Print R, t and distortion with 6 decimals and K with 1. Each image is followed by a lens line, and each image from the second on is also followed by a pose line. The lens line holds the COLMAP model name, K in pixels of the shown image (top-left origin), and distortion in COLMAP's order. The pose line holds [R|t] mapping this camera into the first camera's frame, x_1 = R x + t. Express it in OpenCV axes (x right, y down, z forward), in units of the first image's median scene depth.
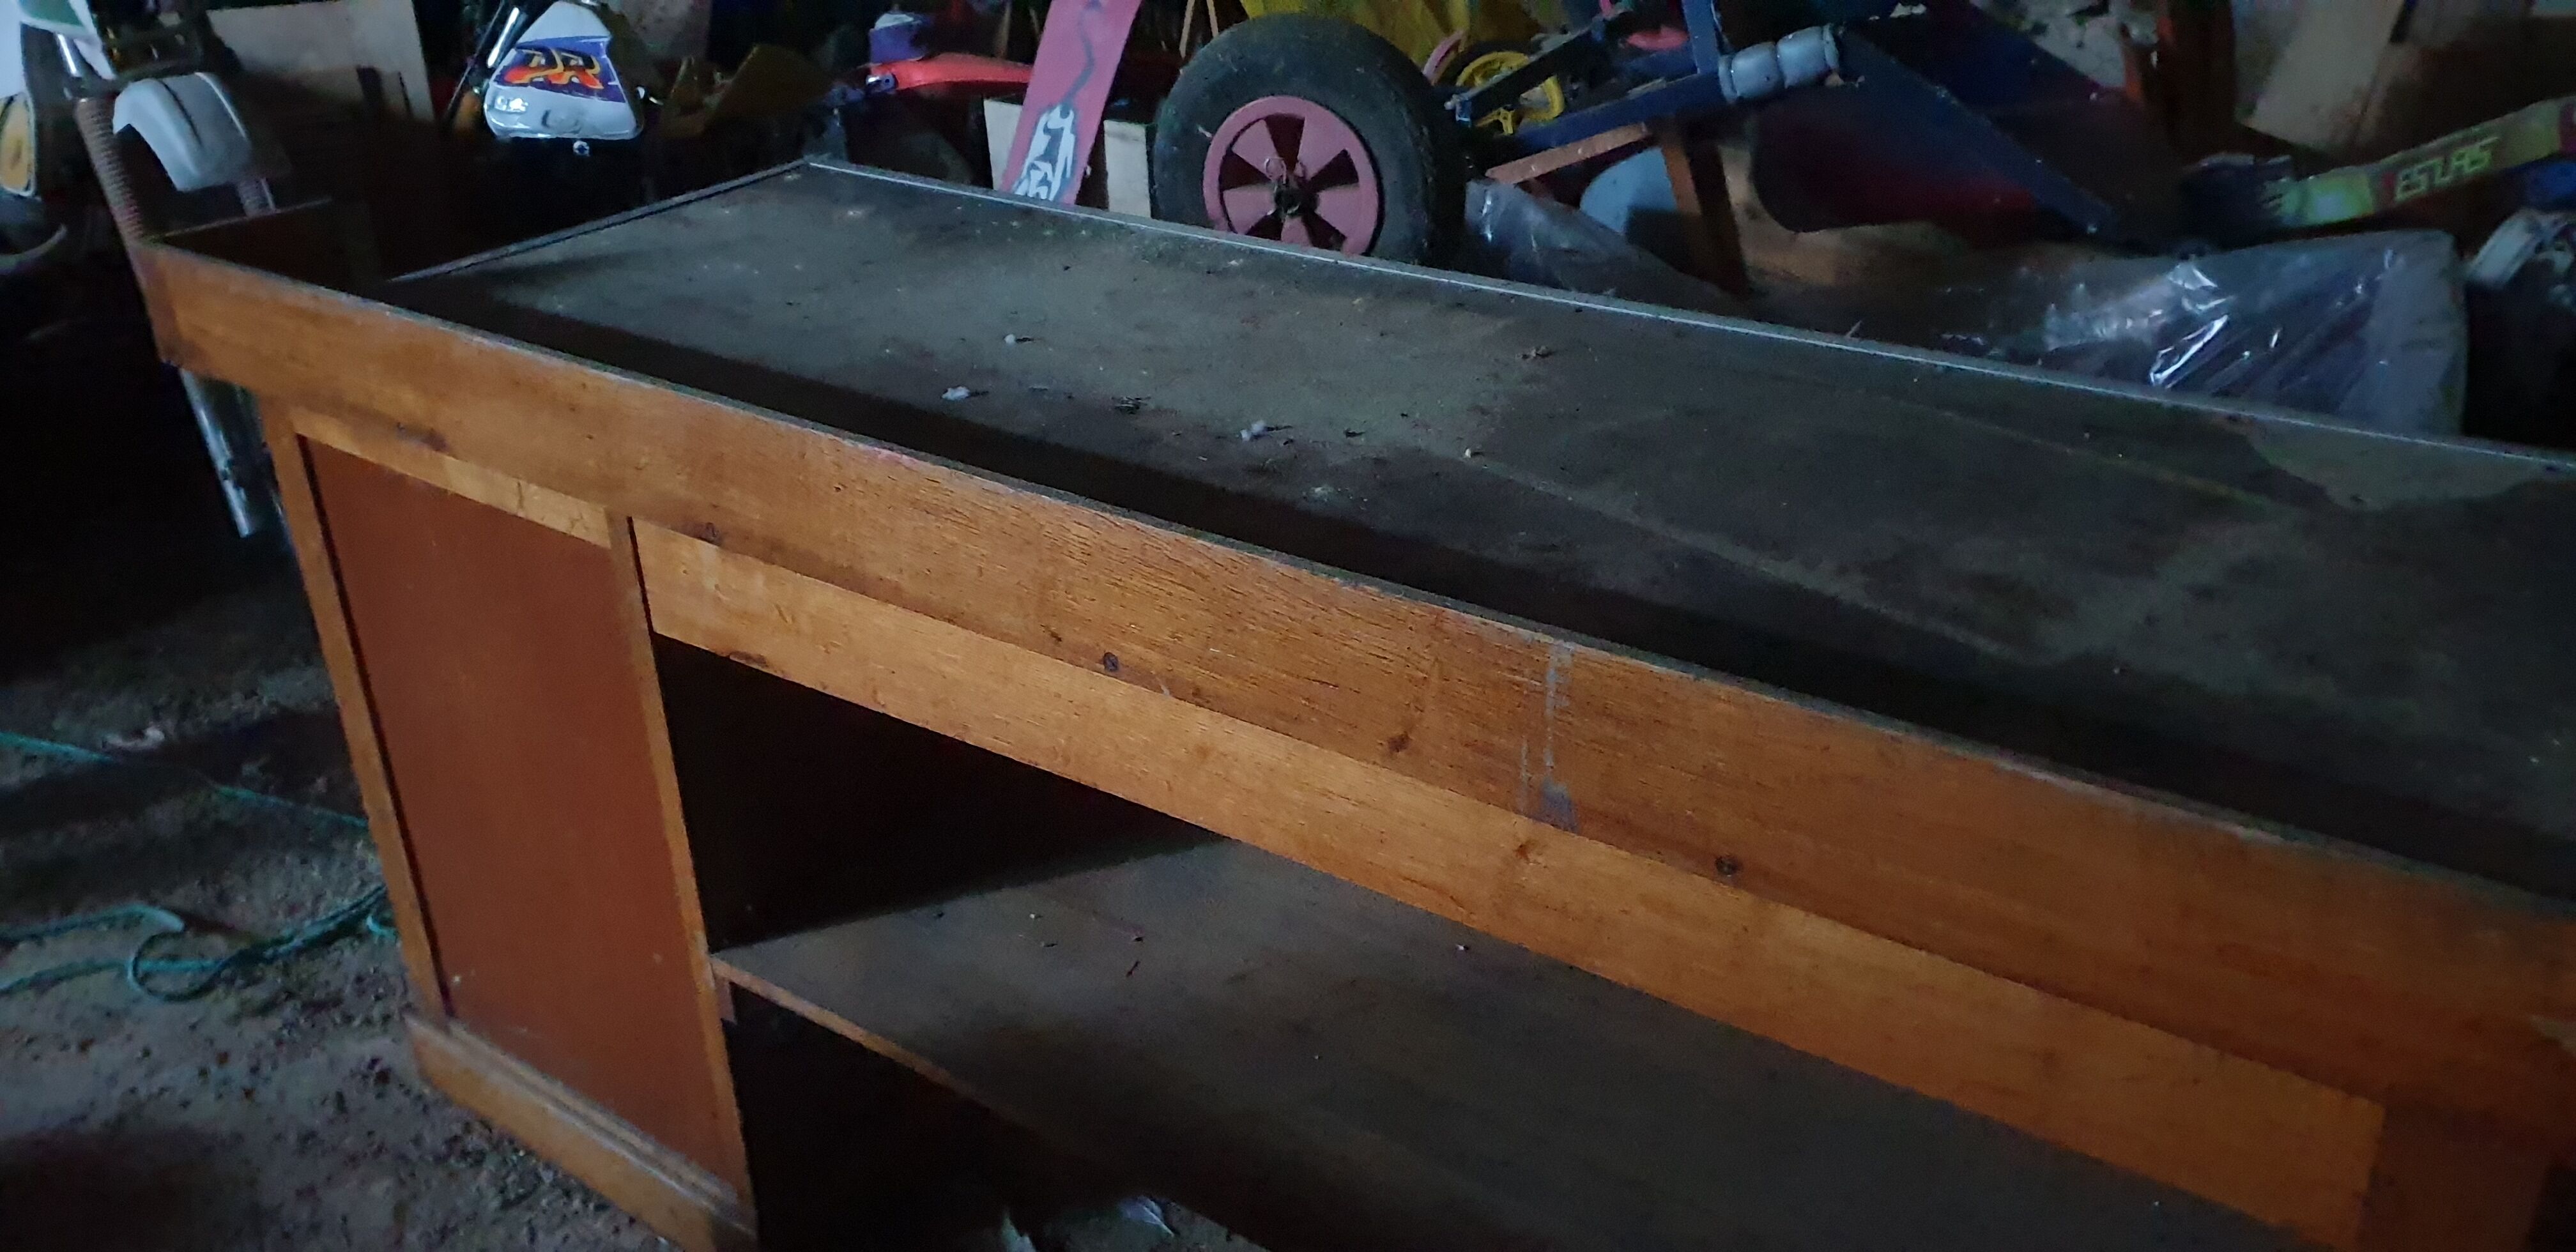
lens RADIAL K [[2020.2, 0, 1263.3], [0, 2020.2, 618.0], [0, 0, 1]] dist [0.006209, 0.001238]
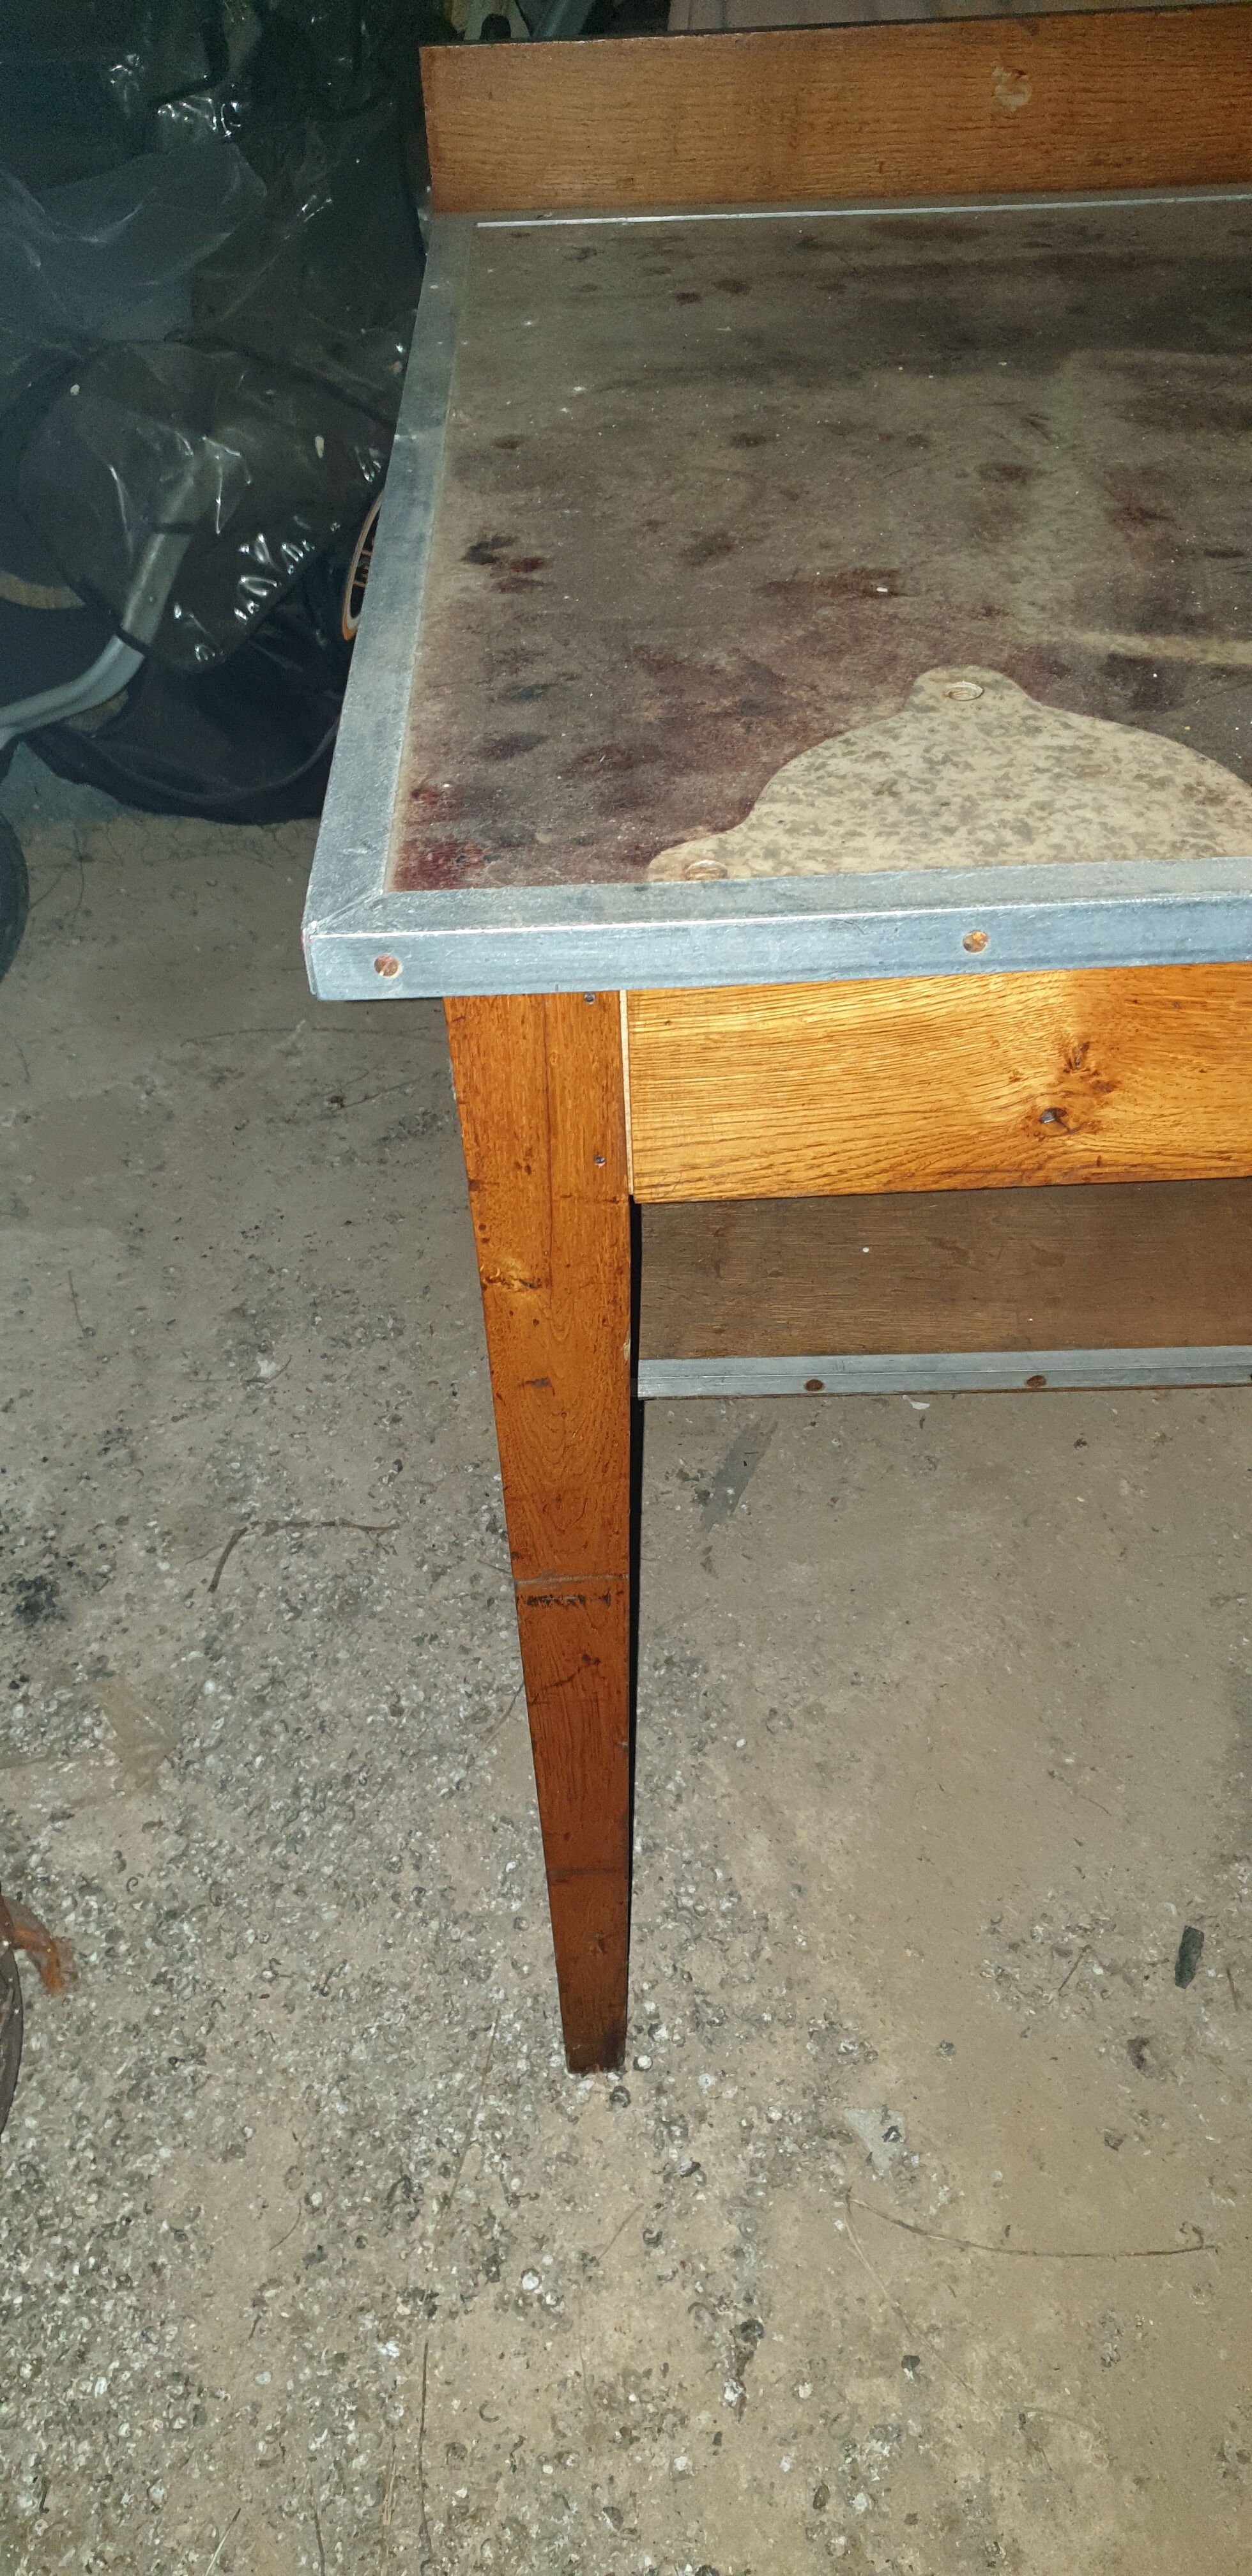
lens RADIAL K [[2037.7, 0, 626.0], [0, 2037.7, 1288.0], [0, 0, 1]] dist [-0.098116, 0.158934]
pose [[-0.796859, 0.455518, -0.396886, 0.671995], [-0.215714, 0.399104, 0.891170, -0.338605], [0.564343, 0.795751, -0.219769, 0.893201]]
